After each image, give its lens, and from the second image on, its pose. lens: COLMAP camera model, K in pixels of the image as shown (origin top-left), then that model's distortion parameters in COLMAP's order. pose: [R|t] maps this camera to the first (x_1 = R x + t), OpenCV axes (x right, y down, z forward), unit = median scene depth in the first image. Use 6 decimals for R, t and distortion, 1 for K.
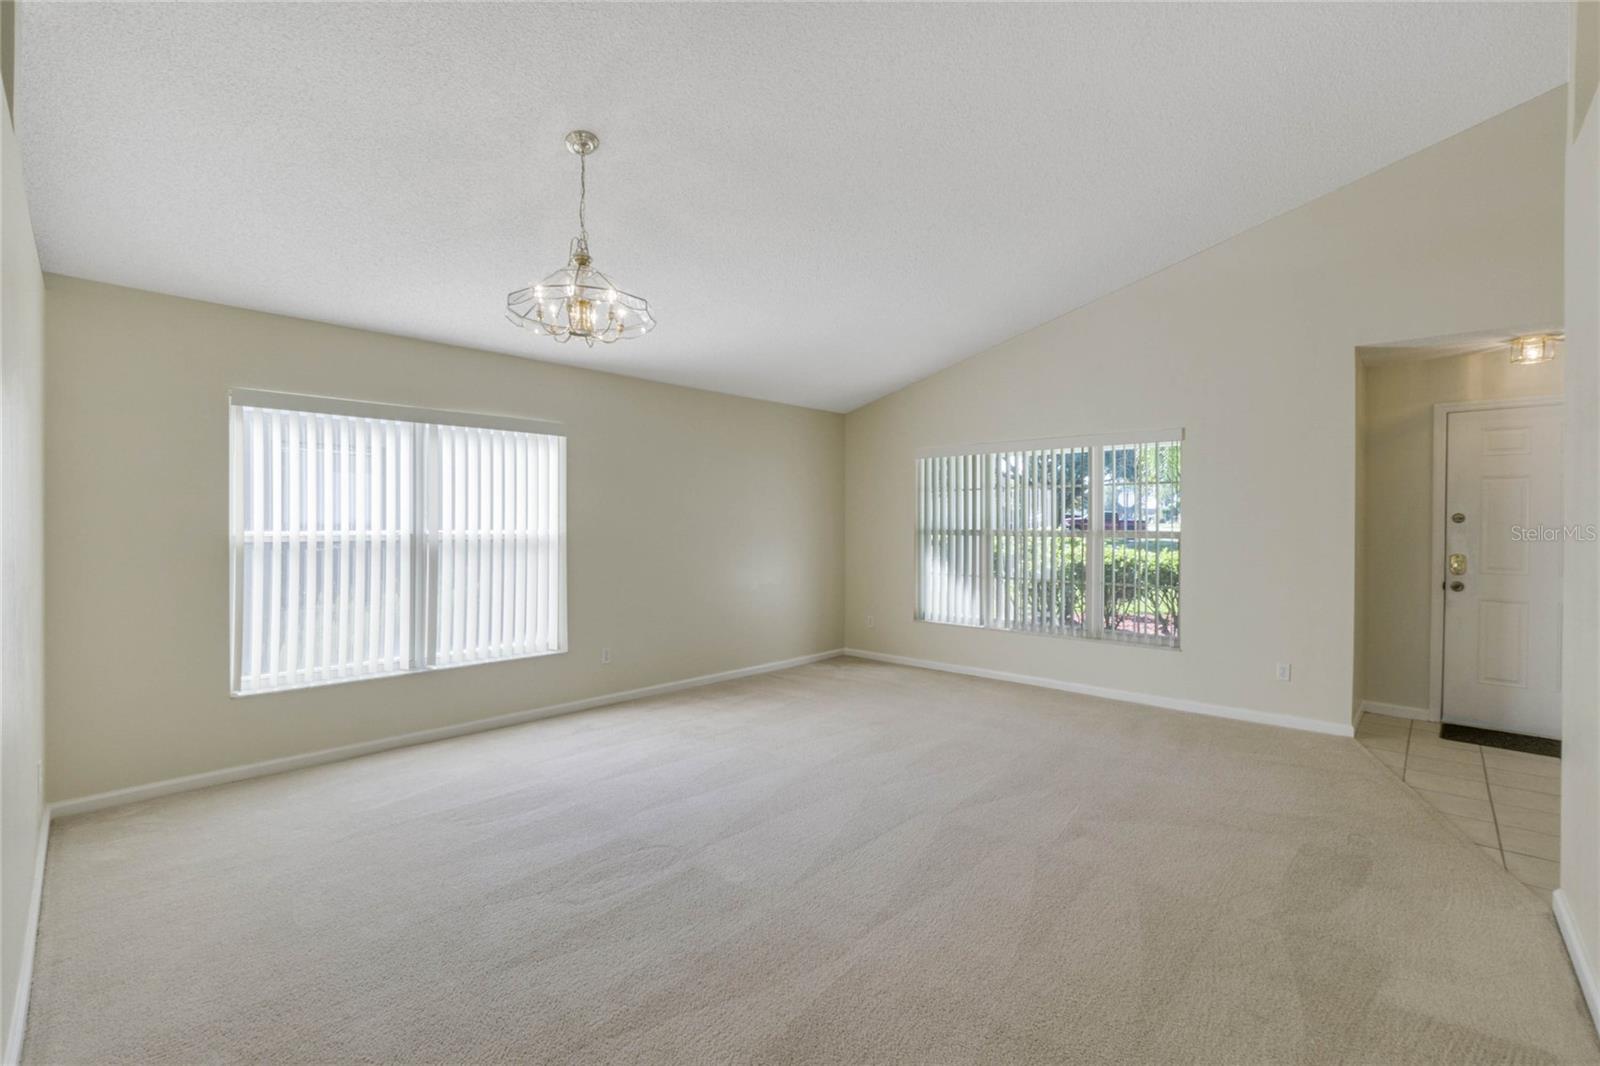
lens RADIAL K [[690.2, 0, 792.4], [0, 690.2, 531.1], [0, 0, 1]] dist [-0.028638, -0.000127]
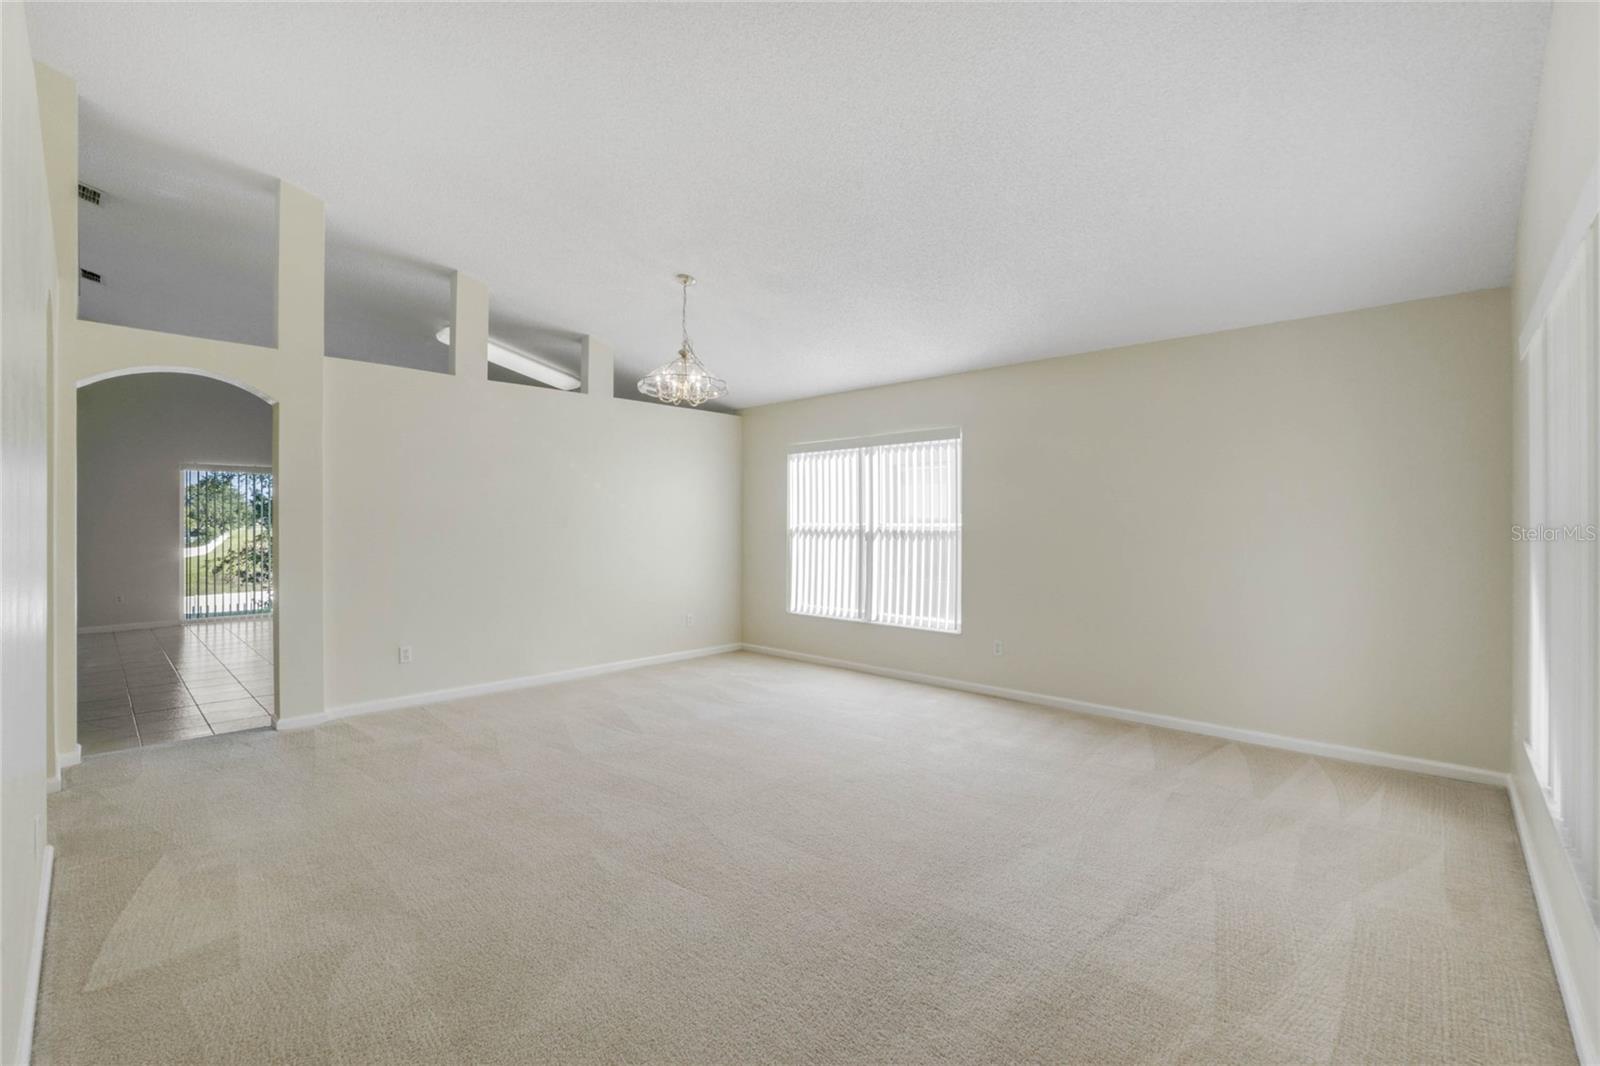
lens RADIAL K [[690.2, 0, 800.0], [0, 690.2, 529.1], [0, 0, 1]] dist [-0.028638, -0.000127]
pose [[0.010957, 0.010038, -0.999890, 0.847419], [-0.000066, 0.999950, 0.010038, -0.003144], [0.999940, -0.000044, 0.010957, 0.811098]]
